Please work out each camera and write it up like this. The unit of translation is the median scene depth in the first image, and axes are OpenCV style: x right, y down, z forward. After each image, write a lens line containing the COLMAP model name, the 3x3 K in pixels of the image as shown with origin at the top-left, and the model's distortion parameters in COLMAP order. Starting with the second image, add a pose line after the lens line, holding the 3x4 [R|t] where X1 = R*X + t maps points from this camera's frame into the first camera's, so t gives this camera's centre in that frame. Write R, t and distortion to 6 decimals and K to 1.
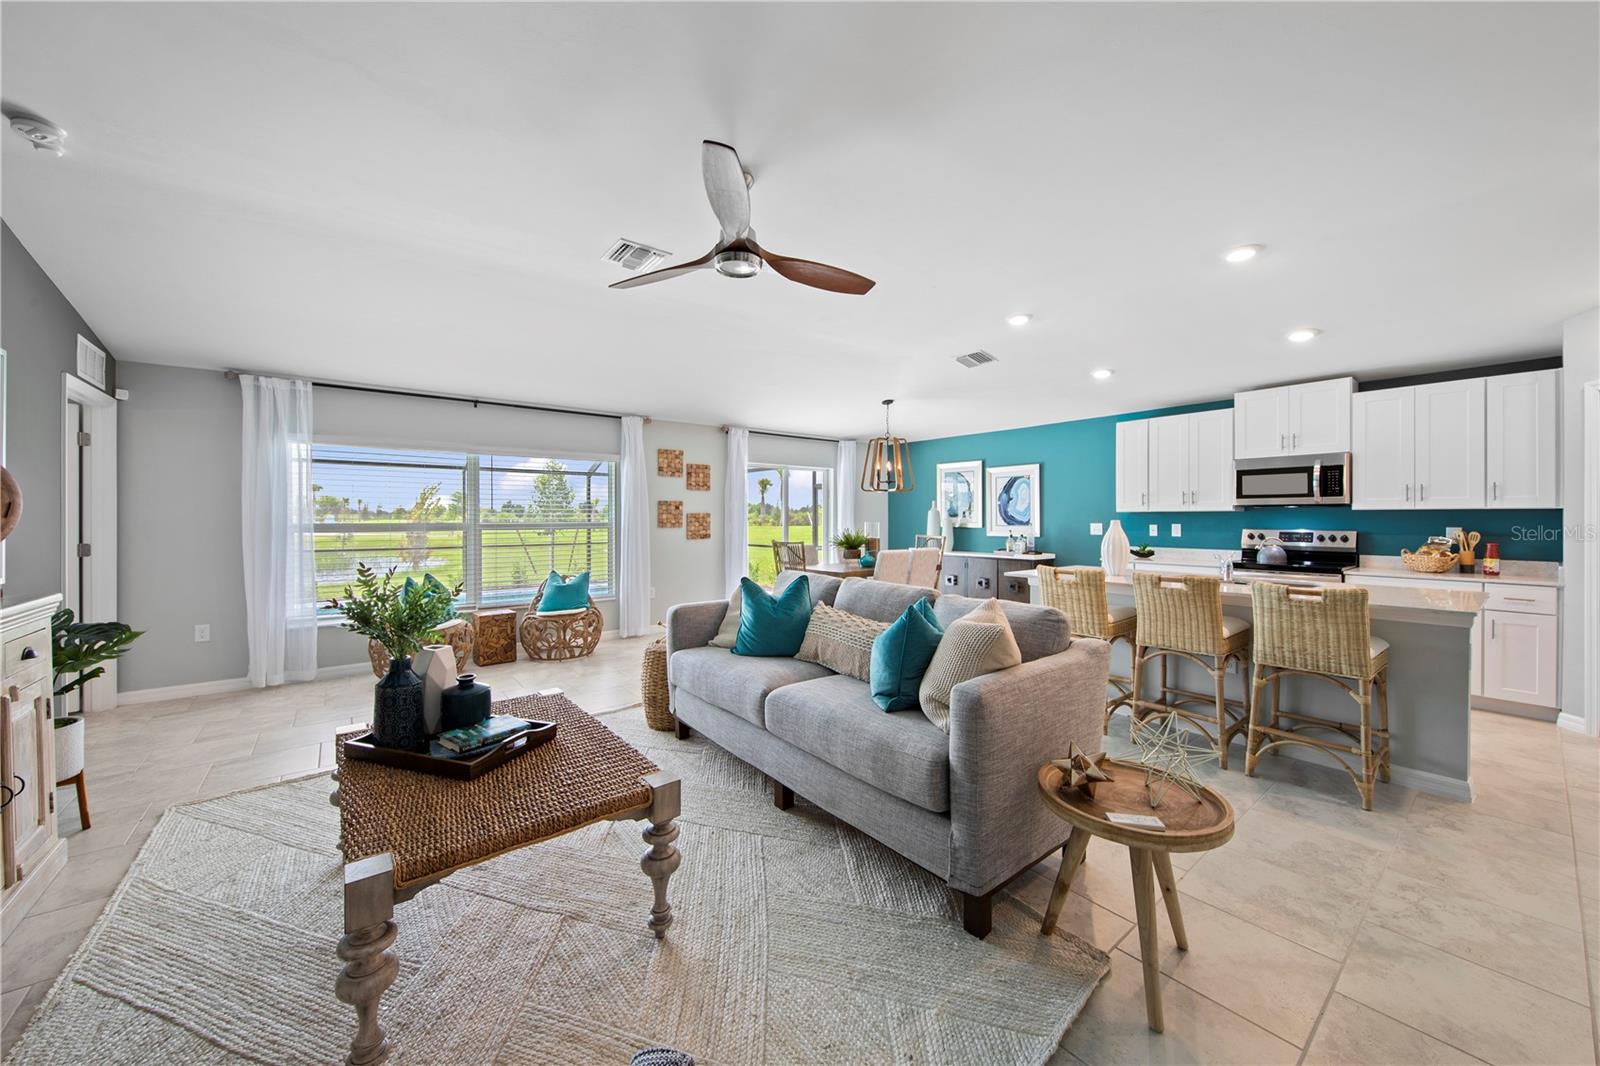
lens RADIAL K [[580.0, 0, 800.2], [0, 580.0, 519.7], [0, 0, 1]] dist [0.005417, -0.003708]
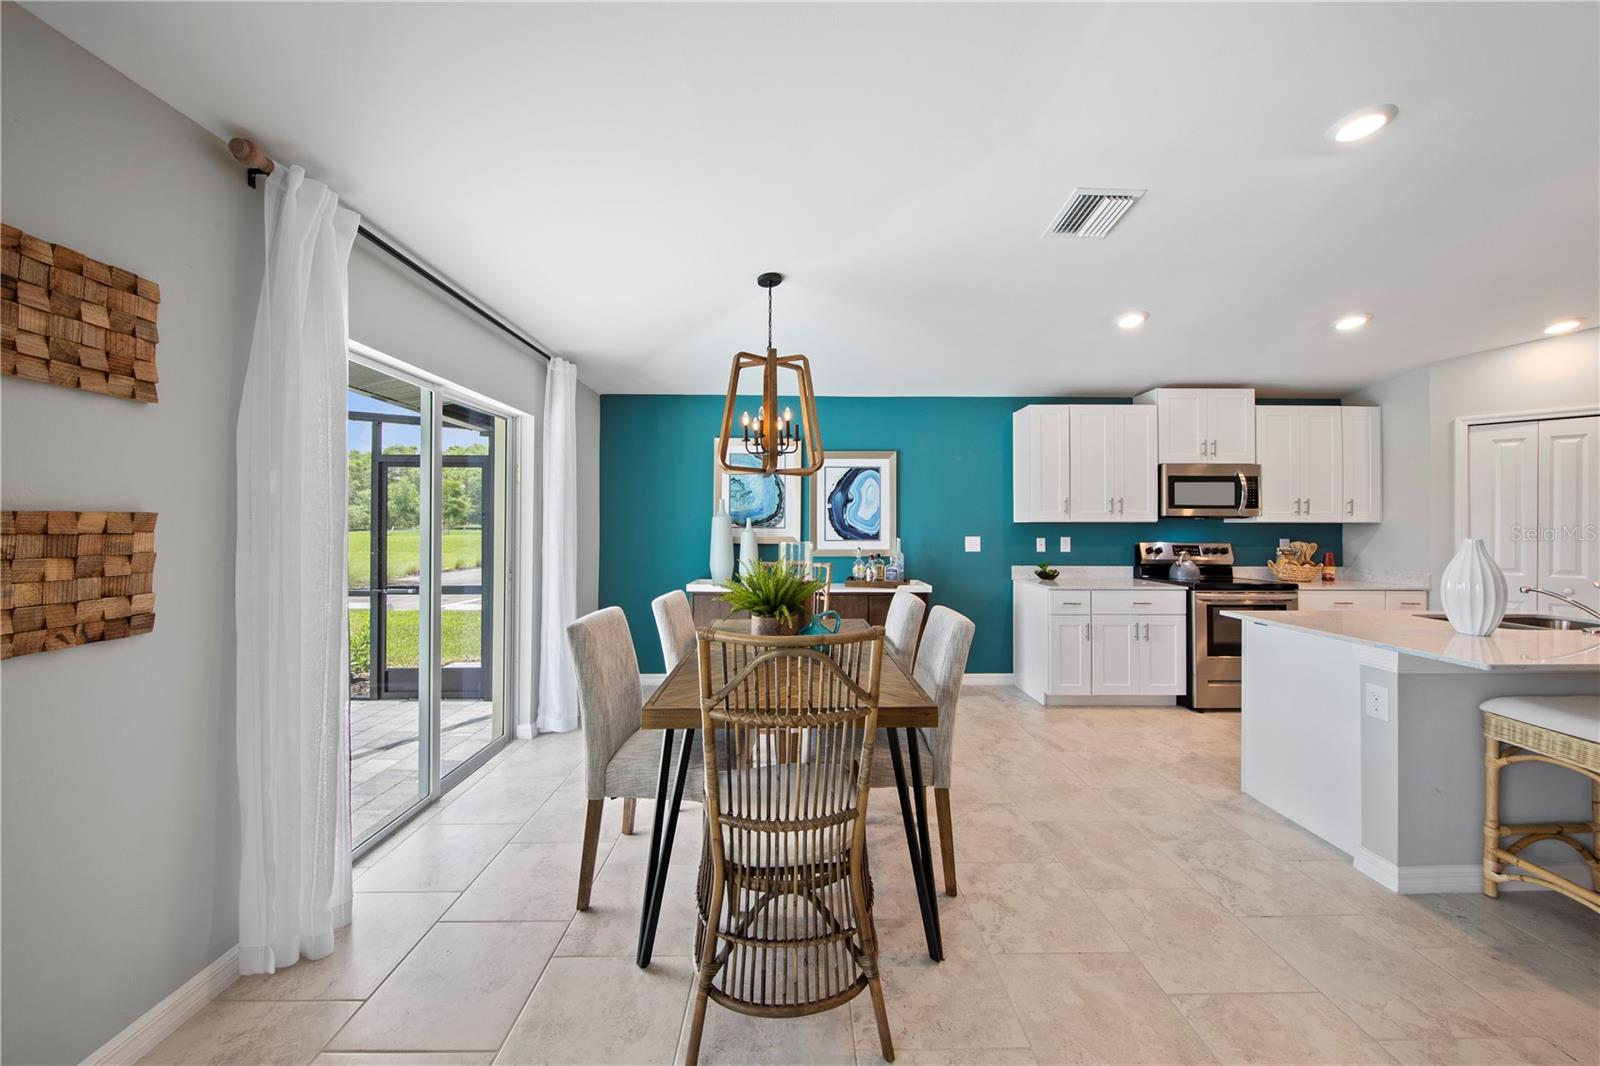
lens RADIAL K [[536.5, 0, 800.1], [0, 536.5, 522.4], [0, 0, 1]] dist [0.000590, -0.002397]
pose [[0.610124, 0.006780, 0.792277, -0.206854], [-0.000650, 0.999967, -0.008057, -0.007409], [-0.792306, 0.004401, 0.610108, 0.867673]]
